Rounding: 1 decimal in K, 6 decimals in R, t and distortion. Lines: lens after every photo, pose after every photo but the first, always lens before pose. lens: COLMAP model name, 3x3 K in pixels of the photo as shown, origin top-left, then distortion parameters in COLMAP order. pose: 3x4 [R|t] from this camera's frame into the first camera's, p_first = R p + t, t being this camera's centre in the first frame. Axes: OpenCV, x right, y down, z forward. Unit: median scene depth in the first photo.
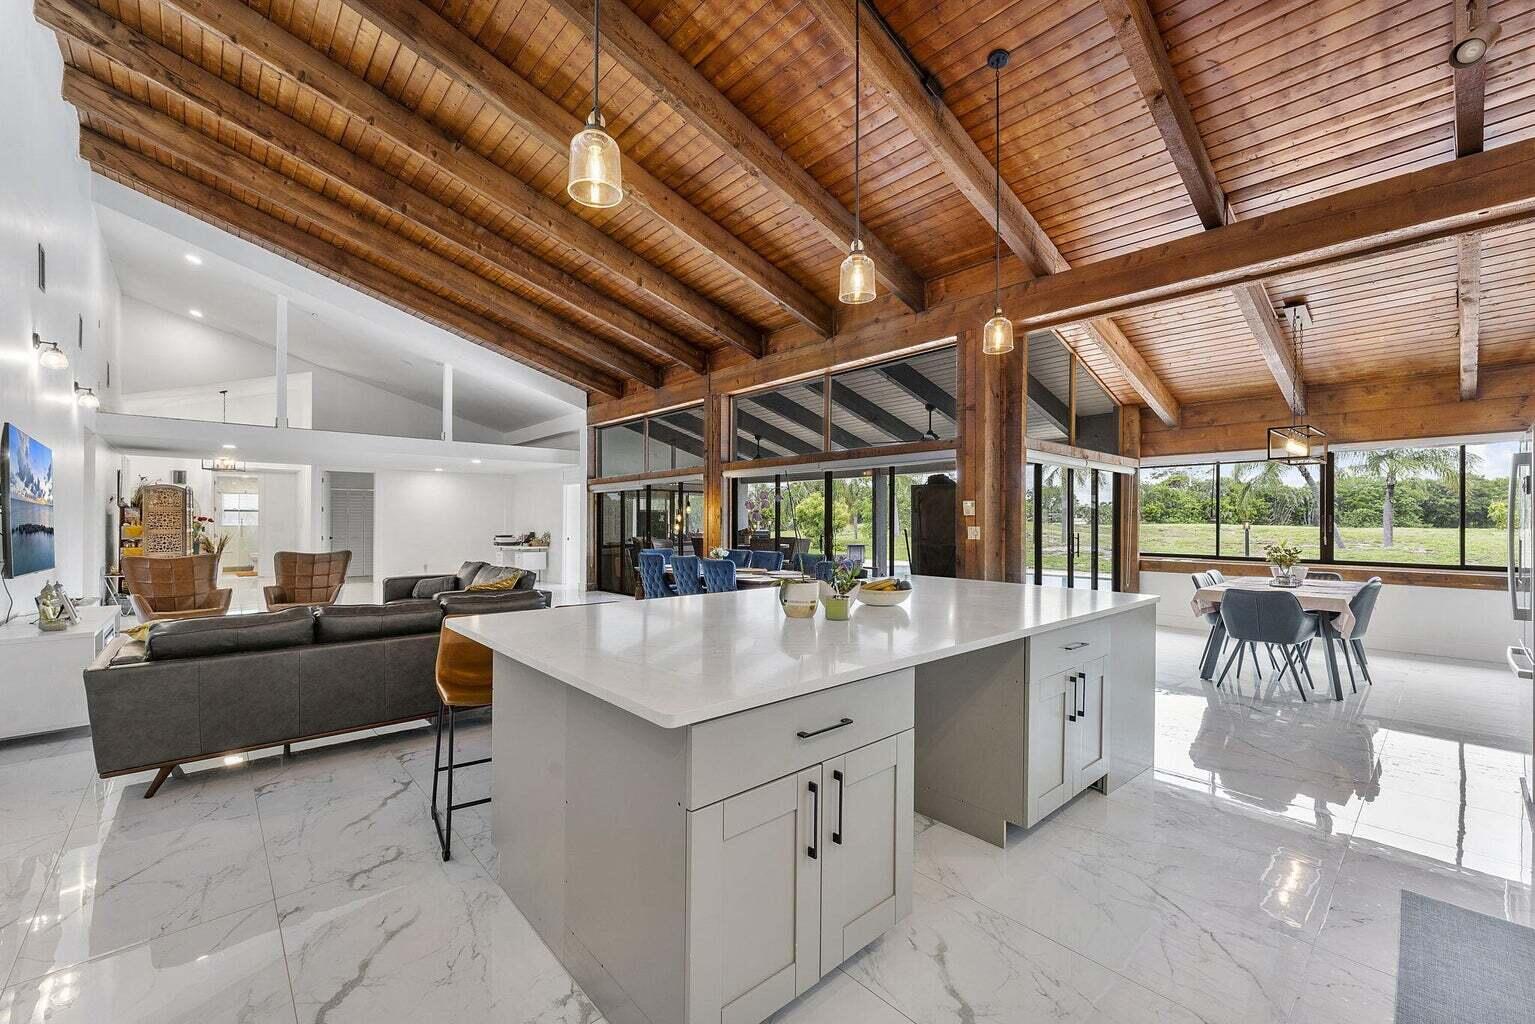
lens RADIAL K [[628.0, 0, 757.5], [0, 628.0, 516.5], [0, 0, 1]] dist [-0.000198, 0.000159]
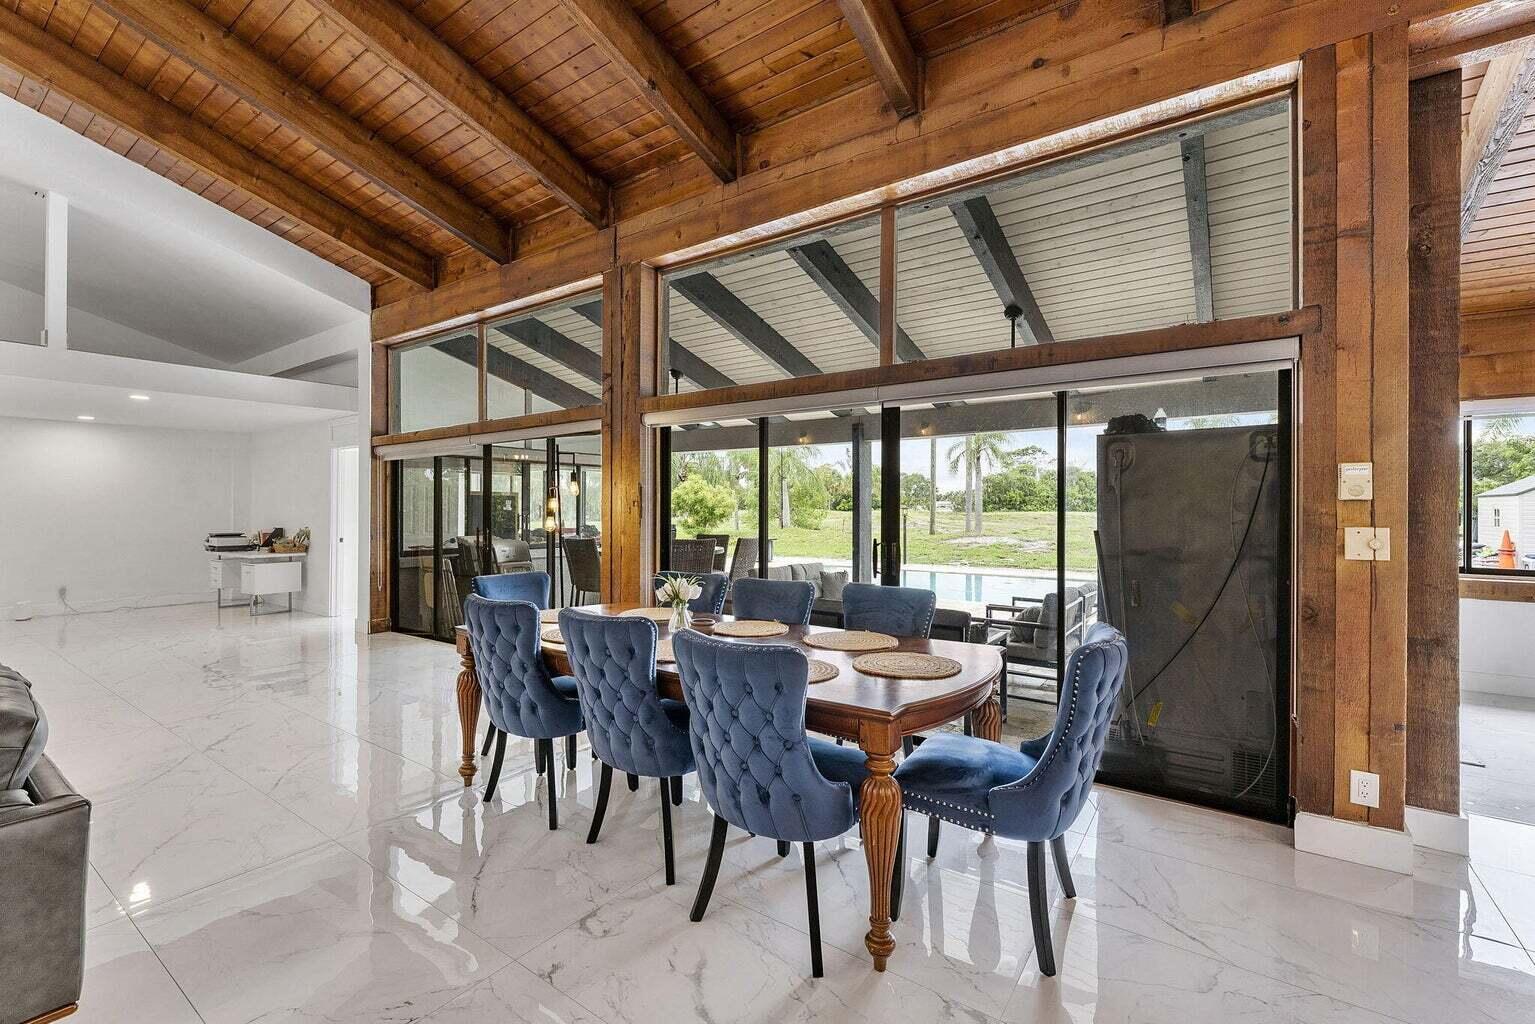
lens RADIAL K [[666.3, 0, 764.4], [0, 666.3, 504.8], [0, 0, 1]] dist [-0.008138, 0.000079]
pose [[0.973904, 0.001213, 0.226959, -0.066121], [-0.001697, 0.999997, 0.001940, 0.000833], [-0.226956, -0.002275, 0.973902, 0.360818]]
